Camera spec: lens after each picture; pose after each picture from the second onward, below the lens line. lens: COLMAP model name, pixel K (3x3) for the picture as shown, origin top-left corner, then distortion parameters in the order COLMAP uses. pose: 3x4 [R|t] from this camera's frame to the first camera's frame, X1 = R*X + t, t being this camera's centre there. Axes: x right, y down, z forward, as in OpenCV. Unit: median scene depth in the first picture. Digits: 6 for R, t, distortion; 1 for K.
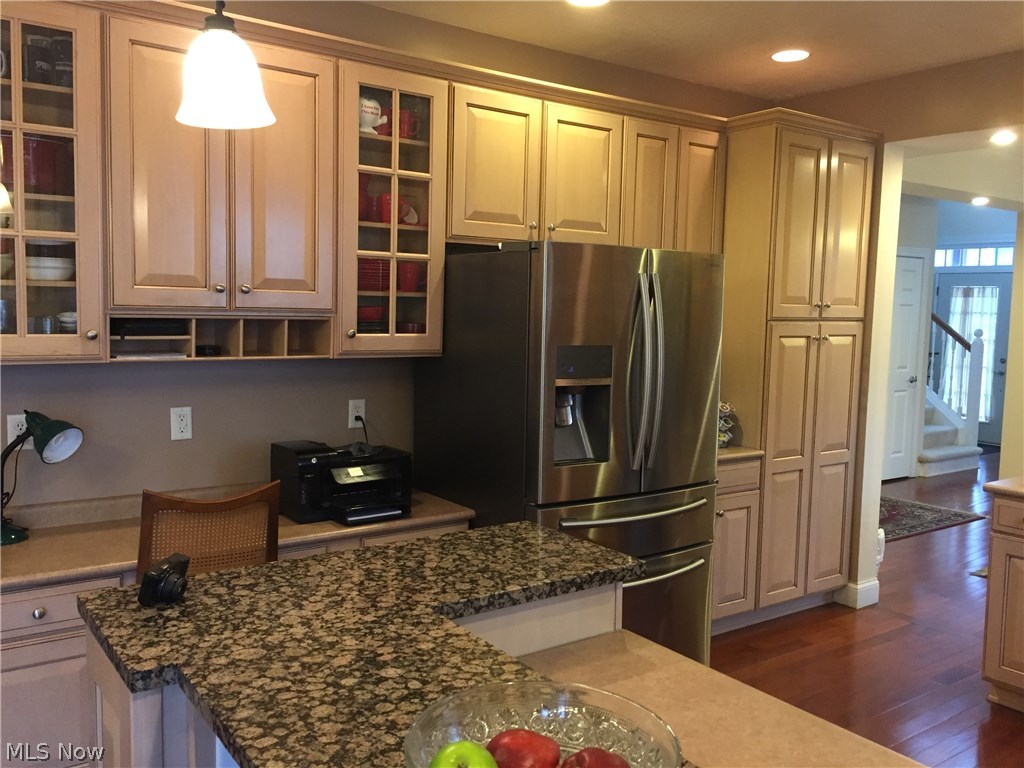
lens RADIAL K [[883.7, 0, 515.1], [0, 883.7, 370.3], [0, 0, 1]] dist [0.100539, -0.144369]
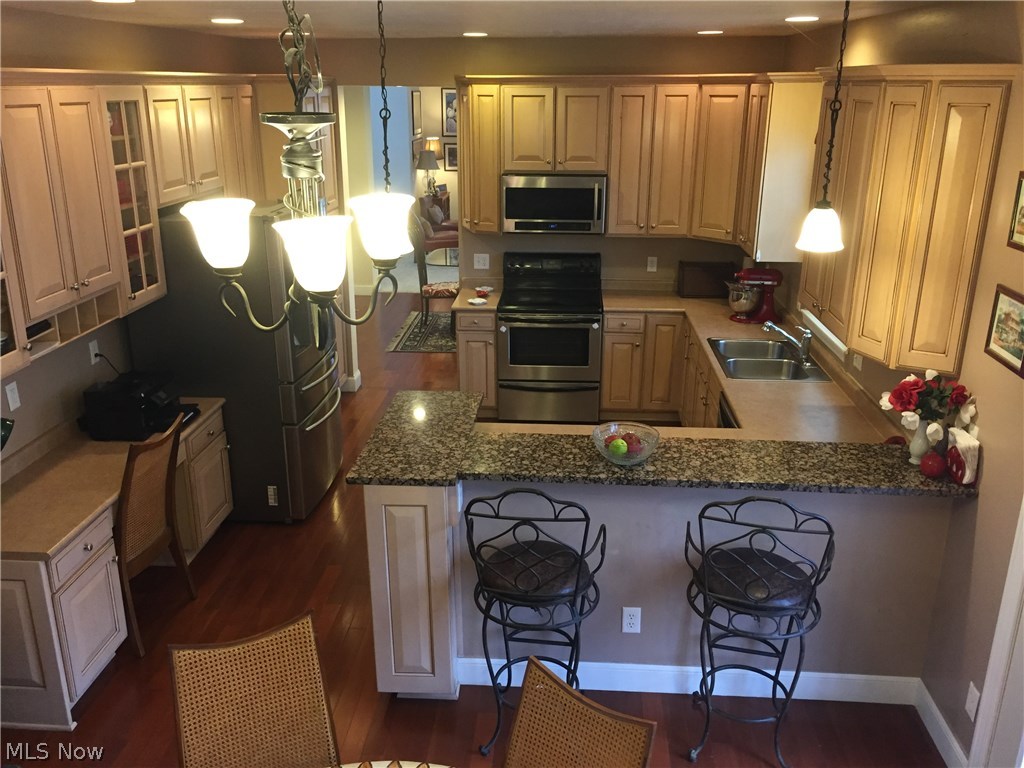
lens RADIAL K [[883.7, 0, 515.1], [0, 883.7, 370.3], [0, 0, 1]] dist [0.100539, -0.144369]
pose [[0.637588, -0.257652, 0.726015, -0.778369], [0.072568, 0.958310, 0.276360, -0.250154], [-0.766952, -0.123519, 0.629704, -0.274333]]
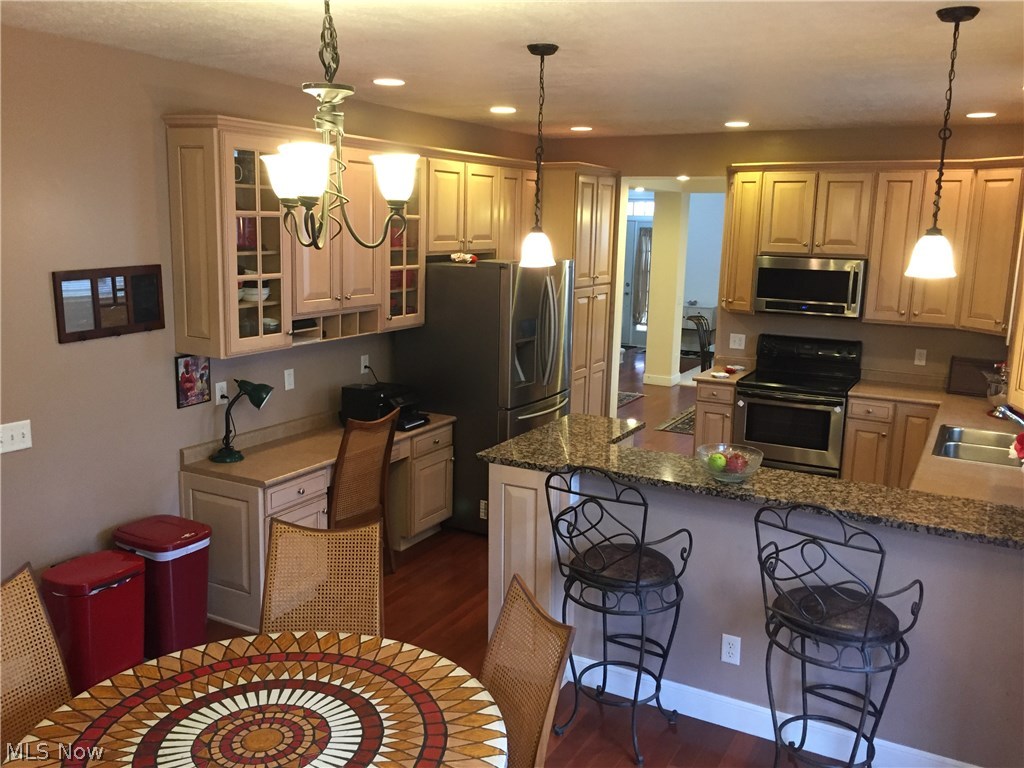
lens RADIAL K [[883.7, 0, 515.1], [0, 883.7, 370.3], [0, 0, 1]] dist [0.100539, -0.144369]
pose [[0.902219, -0.075689, 0.424585, -0.648673], [0.031119, 0.993339, 0.110951, -0.113430], [-0.430154, -0.086889, 0.898564, -0.560893]]
